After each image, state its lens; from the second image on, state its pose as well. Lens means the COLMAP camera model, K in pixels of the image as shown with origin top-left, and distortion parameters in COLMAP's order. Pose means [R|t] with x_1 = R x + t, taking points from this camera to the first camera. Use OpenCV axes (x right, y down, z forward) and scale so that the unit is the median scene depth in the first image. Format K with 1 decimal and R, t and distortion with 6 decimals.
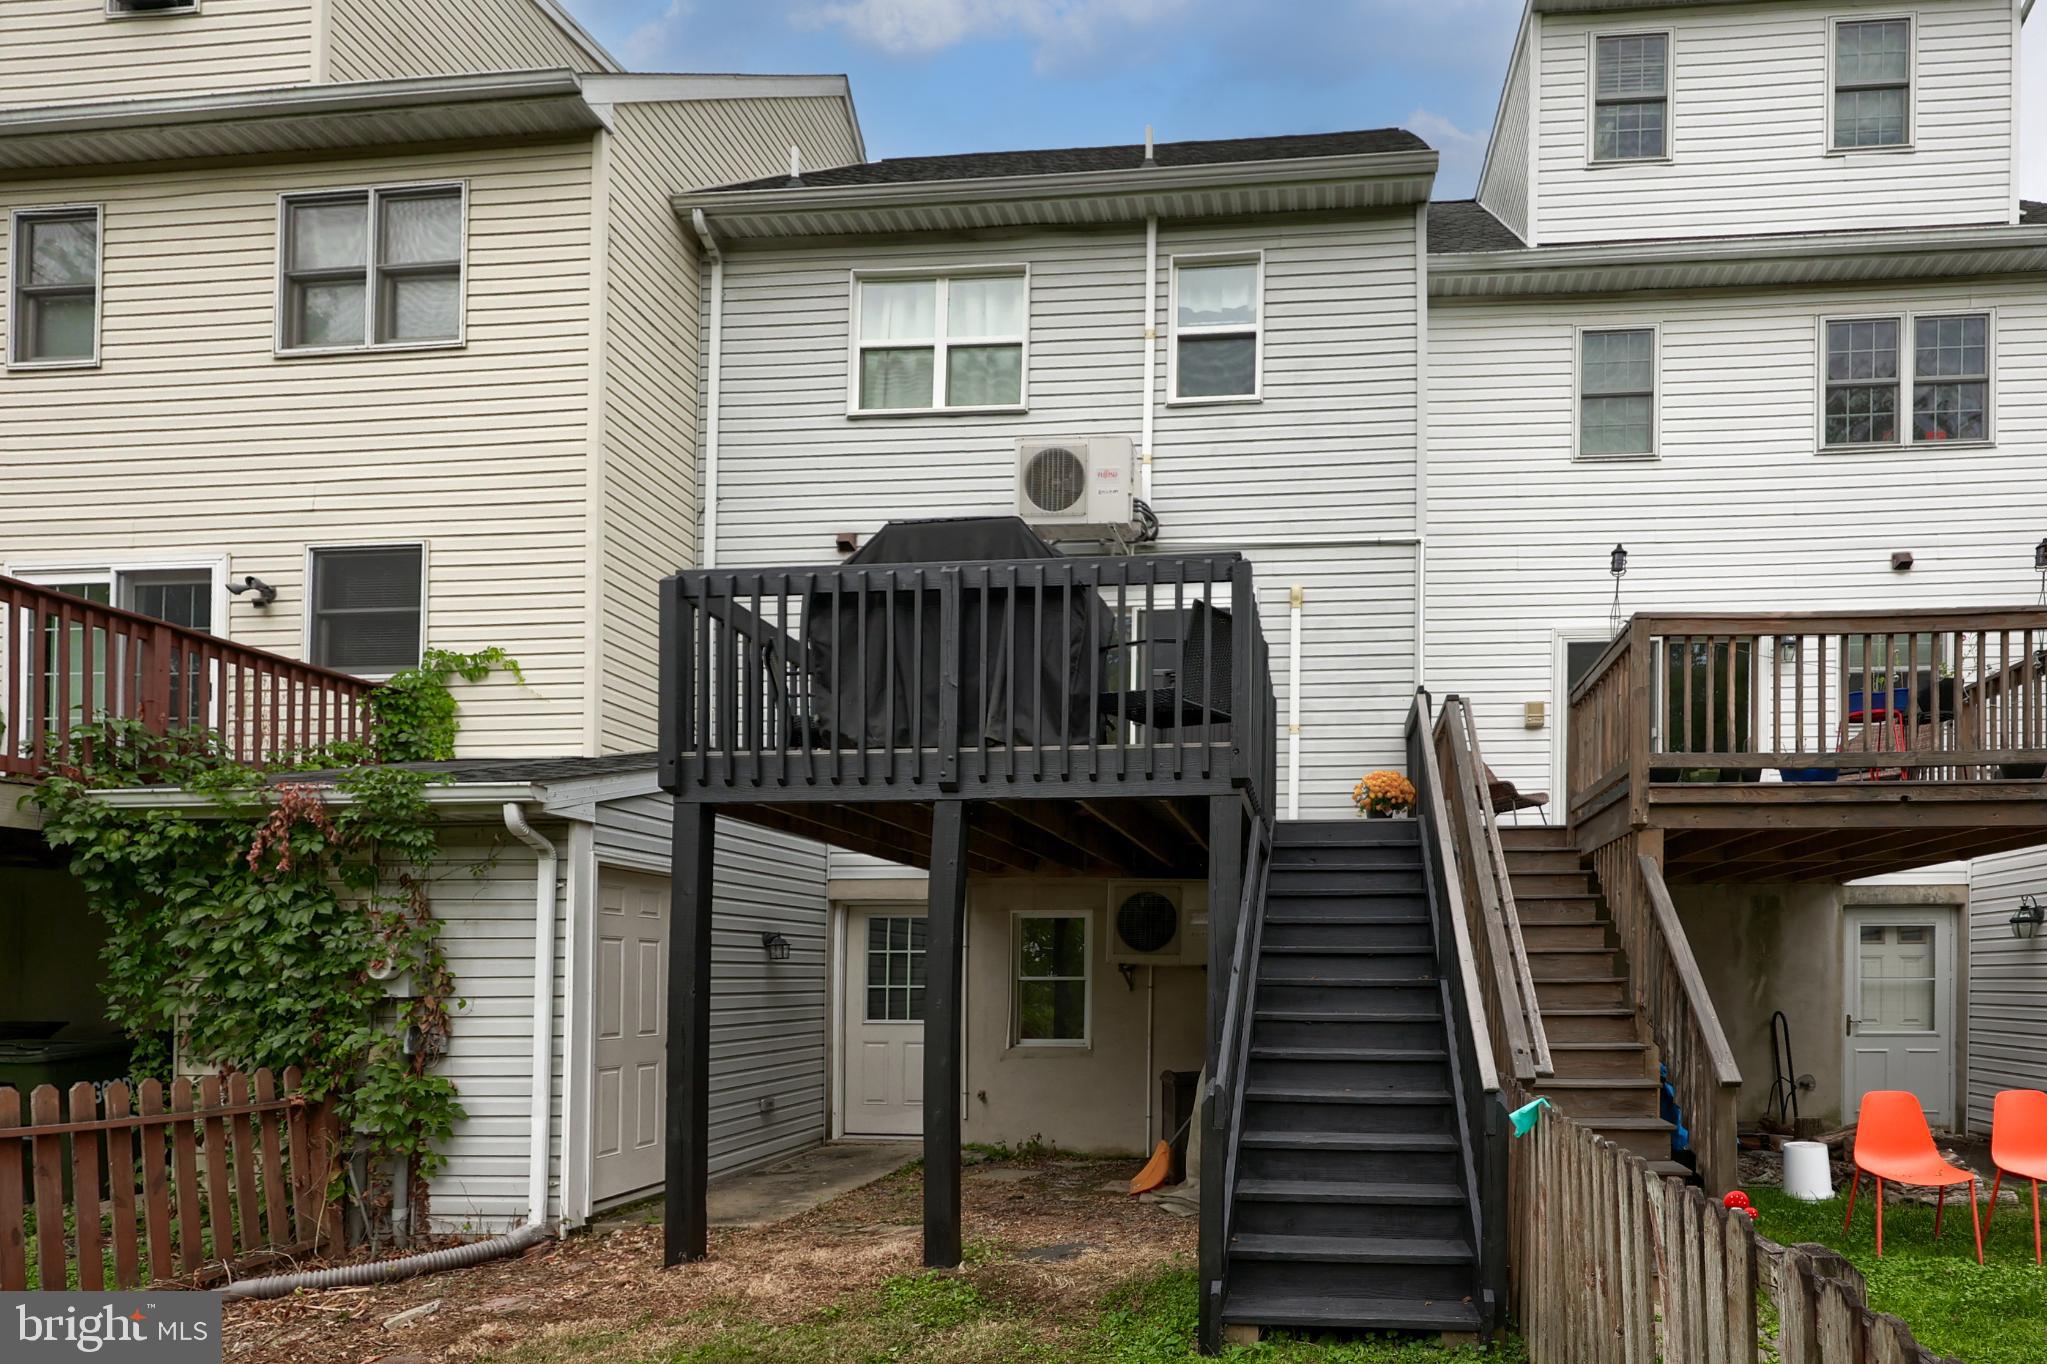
lens RADIAL K [[1050.9, 0, 1029.5], [0, 1050.9, 682.8], [0, 0, 1]] dist [-0.001180, -0.000977]
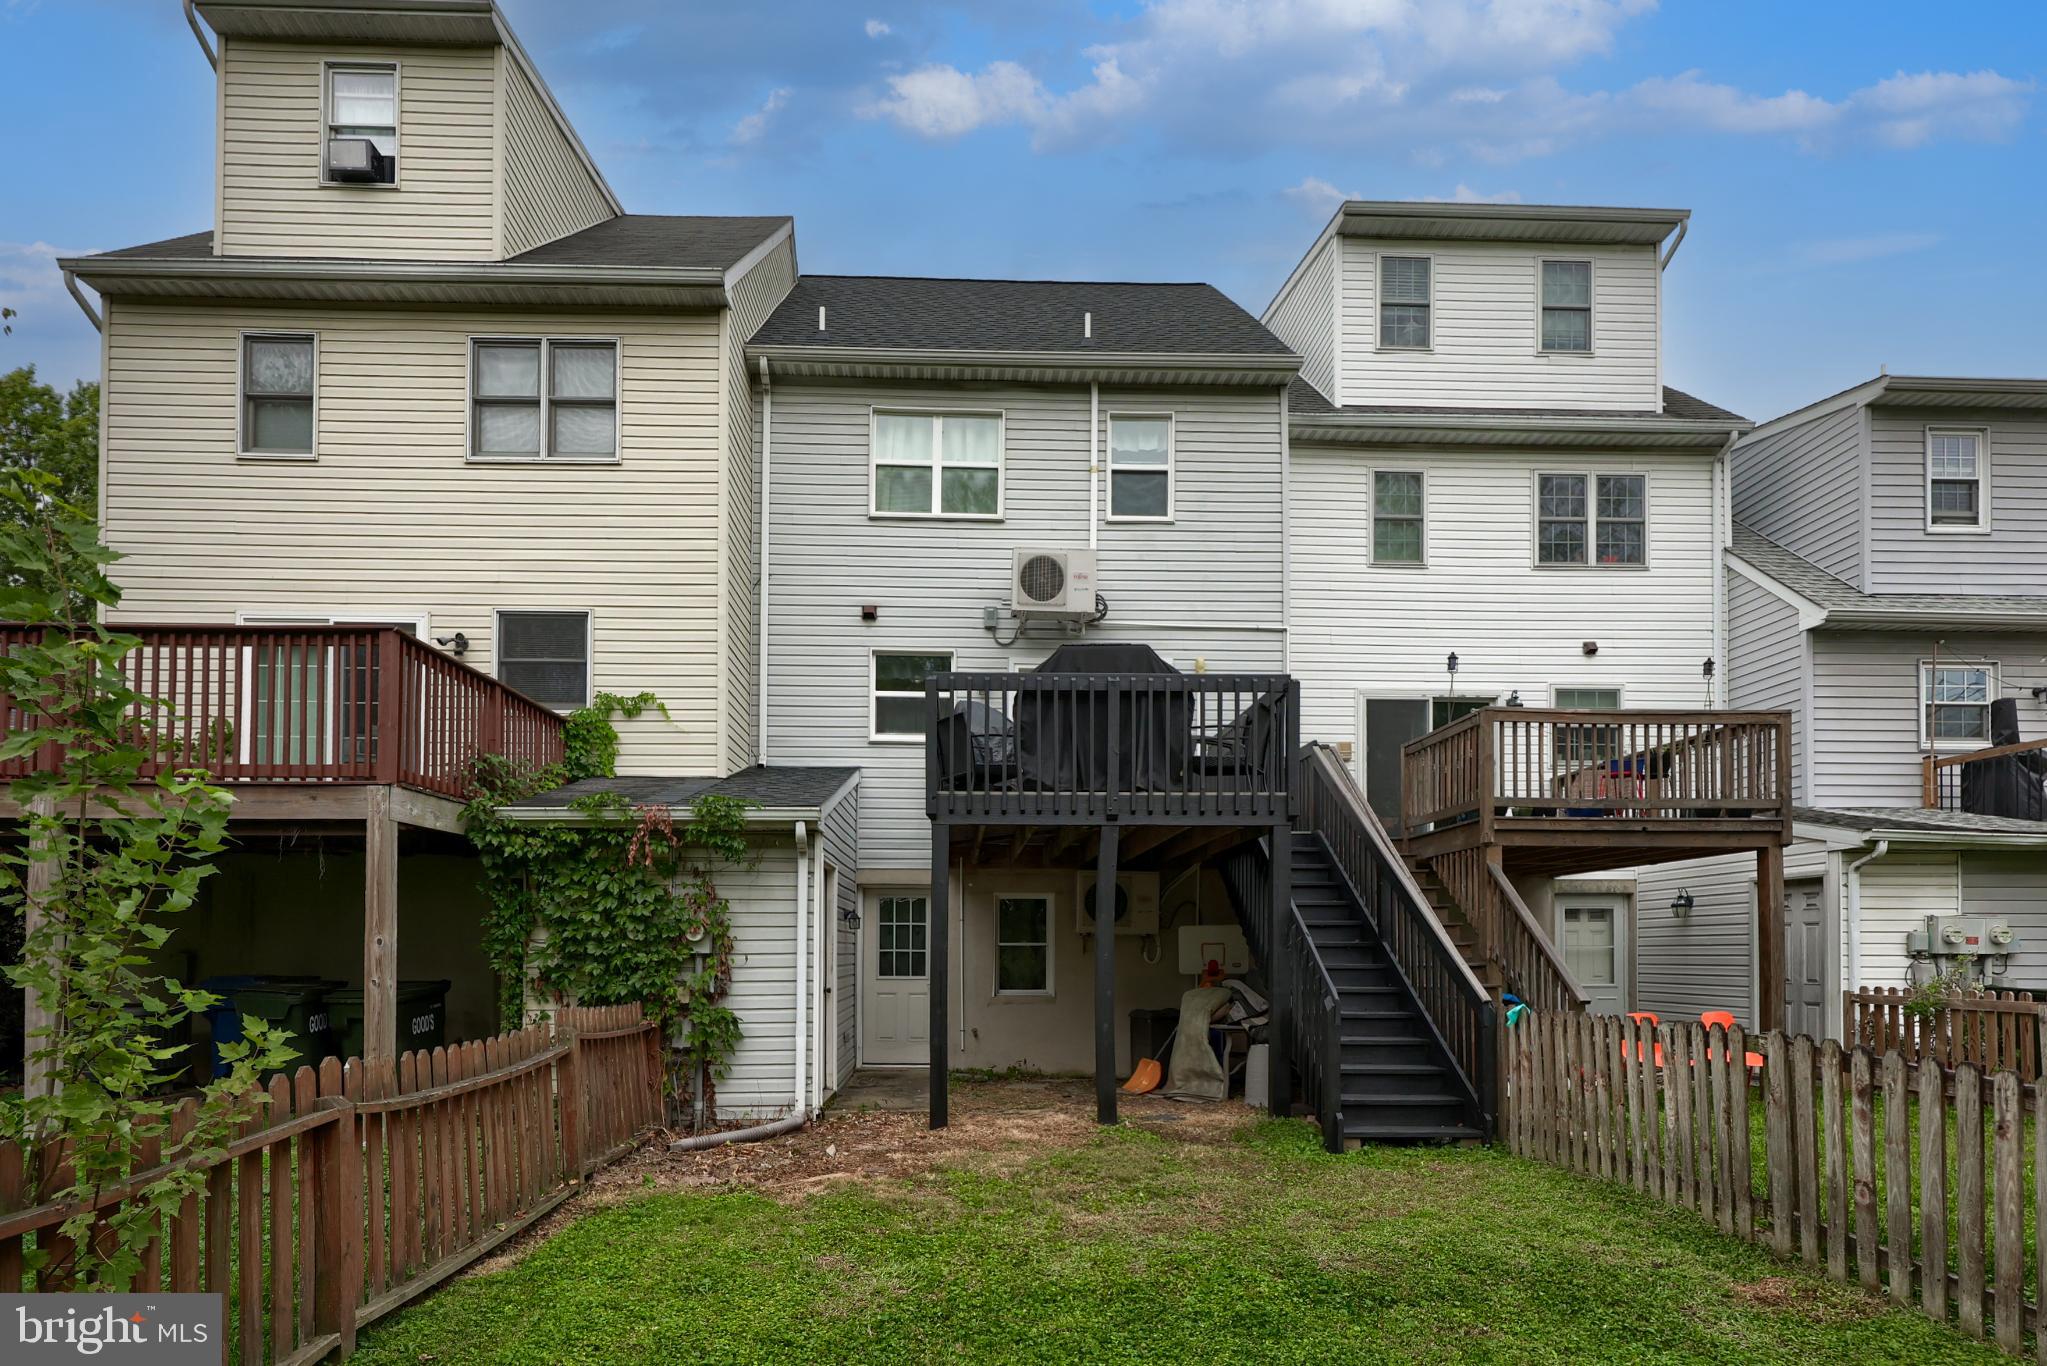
lens RADIAL K [[826.8, 0, 1027.0], [0, 826.8, 683.3], [0, 0, 1]] dist [-0.002135, -0.000139]
pose [[0.993979, 0.033822, 0.104225, -0.104528], [-0.030201, 0.998891, -0.036124, -0.016338], [-0.105331, 0.032759, 0.993897, -0.069430]]
